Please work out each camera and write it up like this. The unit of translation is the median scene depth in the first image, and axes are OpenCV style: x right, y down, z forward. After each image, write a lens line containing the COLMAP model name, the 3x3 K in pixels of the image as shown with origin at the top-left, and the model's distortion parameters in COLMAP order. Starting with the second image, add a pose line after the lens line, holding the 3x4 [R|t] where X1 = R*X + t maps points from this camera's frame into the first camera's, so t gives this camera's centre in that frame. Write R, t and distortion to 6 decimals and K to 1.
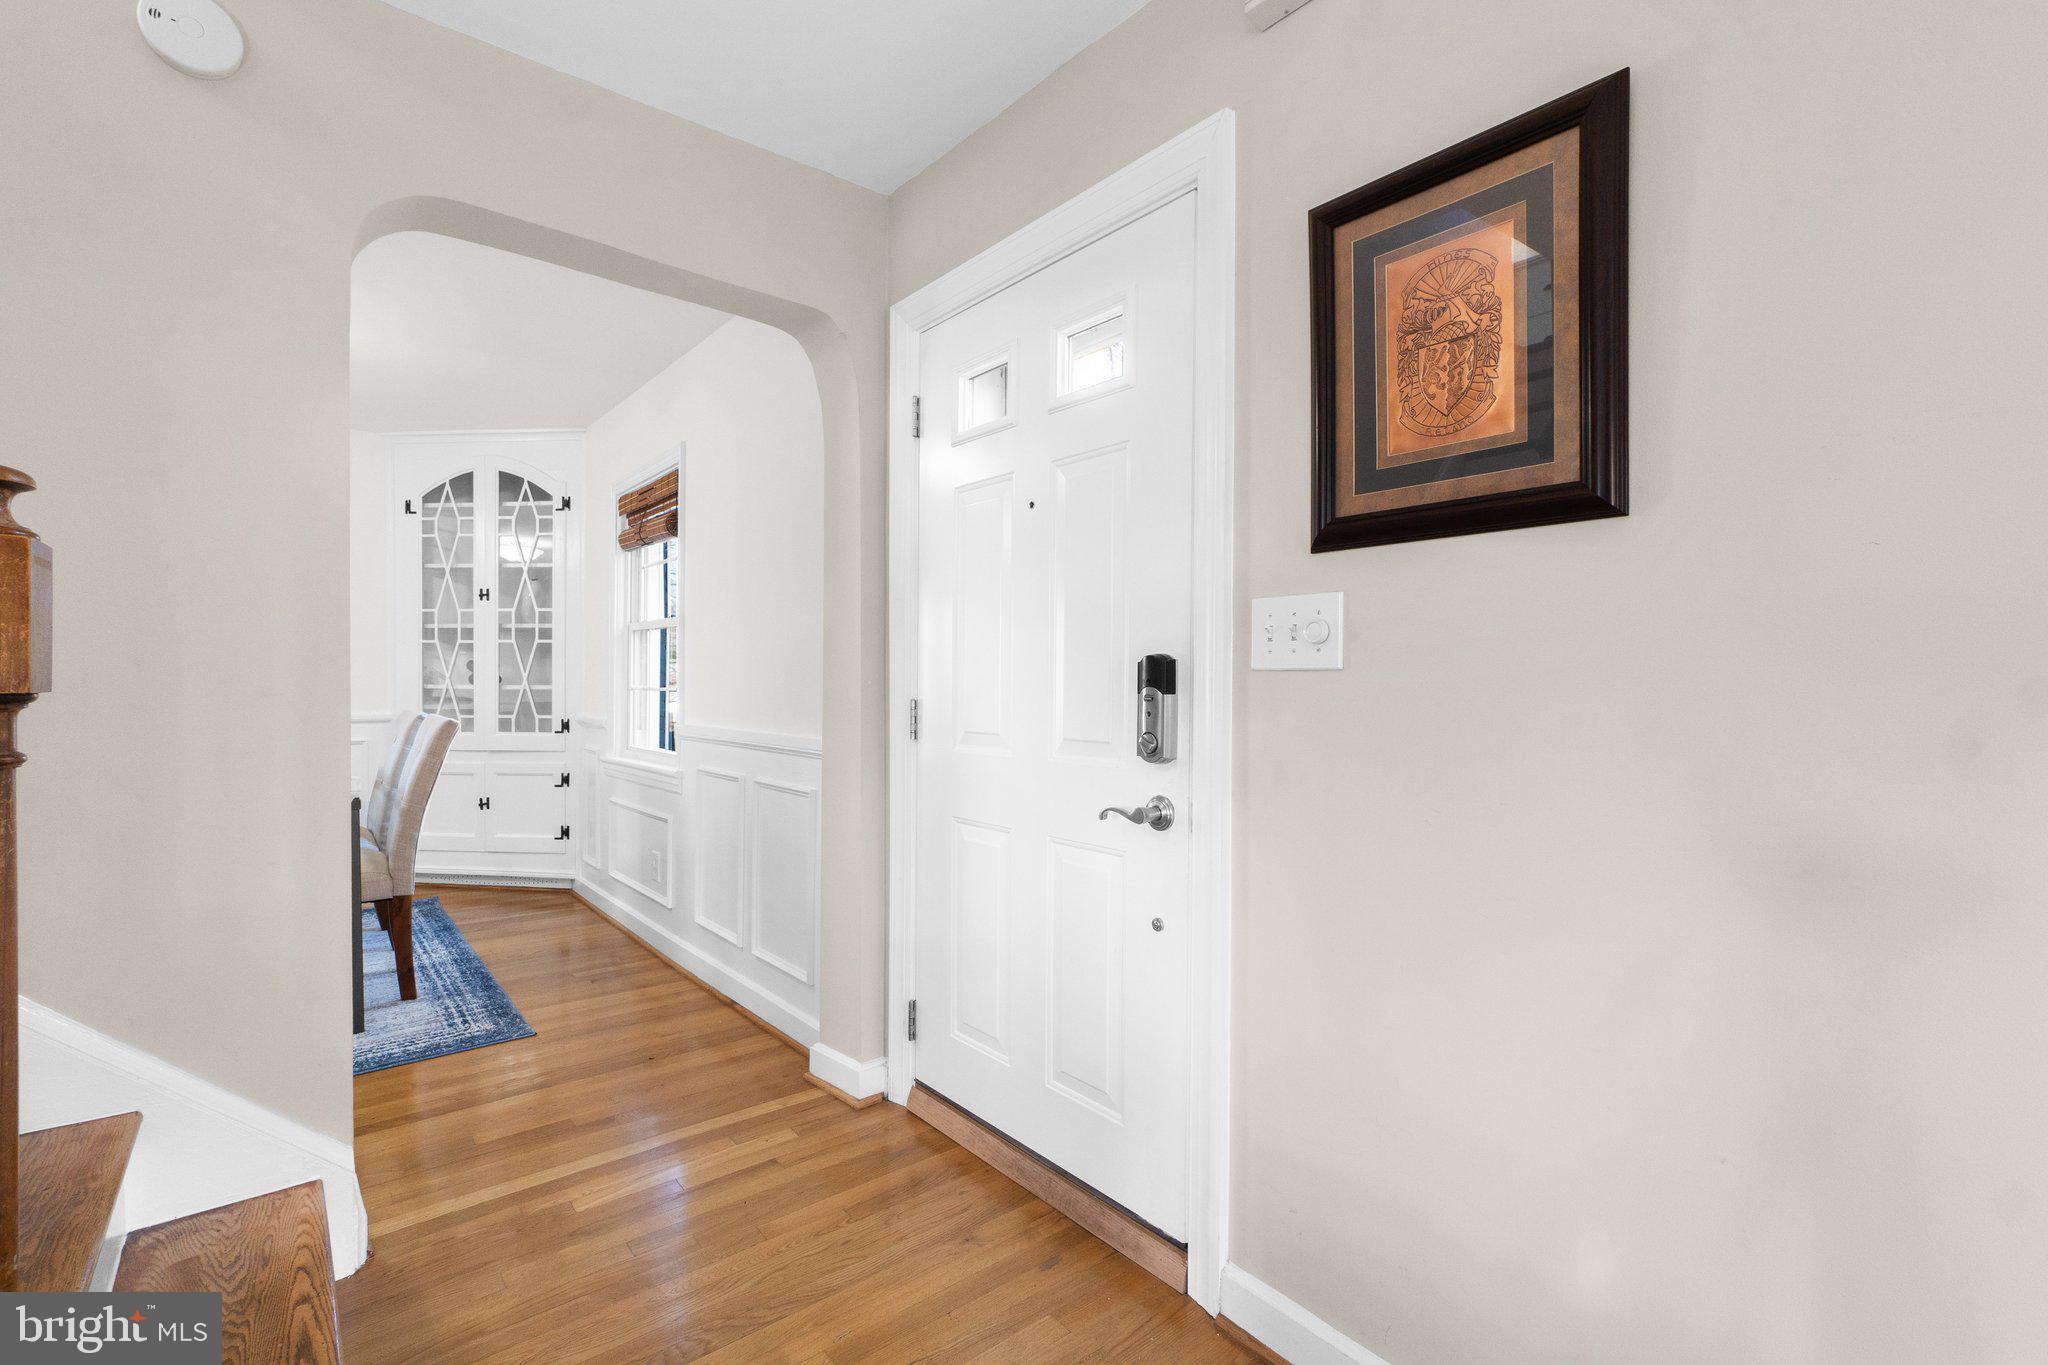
lens RADIAL K [[889.1, 0, 1024.0], [0, 889.1, 682.5], [0, 0, 1]] dist [-0.000627, -0.000029]
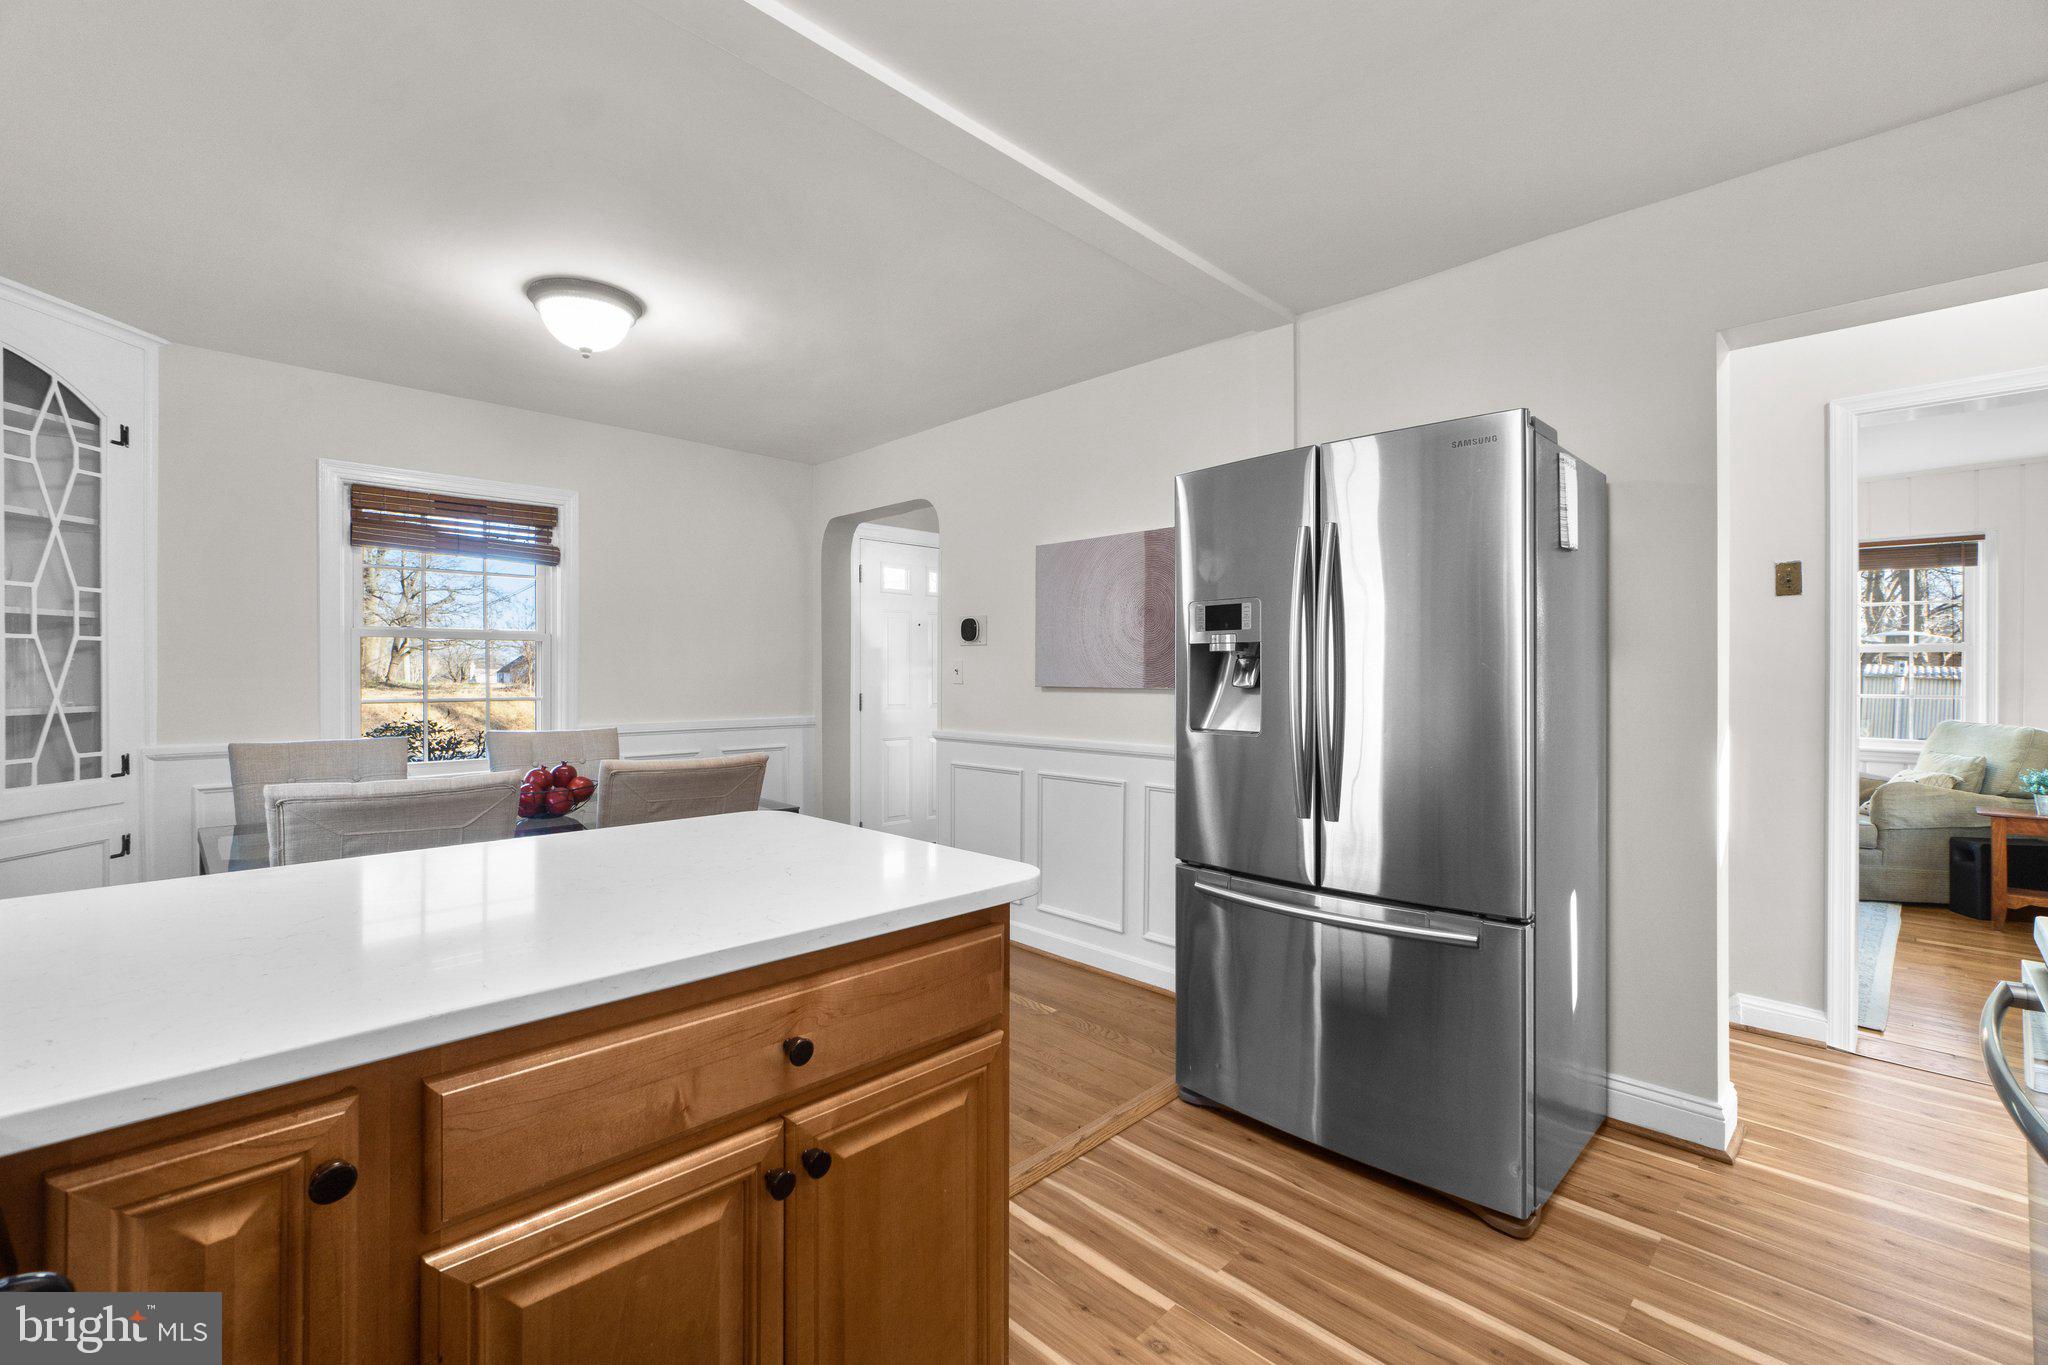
lens RADIAL K [[879.6, 0, 1055.7], [0, 879.6, 672.1], [0, 0, 1]] dist [0.000308, -0.000078]
pose [[-0.096598, -0.003530, 0.995317, -1.247198], [0.003733, 0.999985, 0.003909, -0.021736], [-0.995317, 0.004093, -0.096583, 0.360255]]
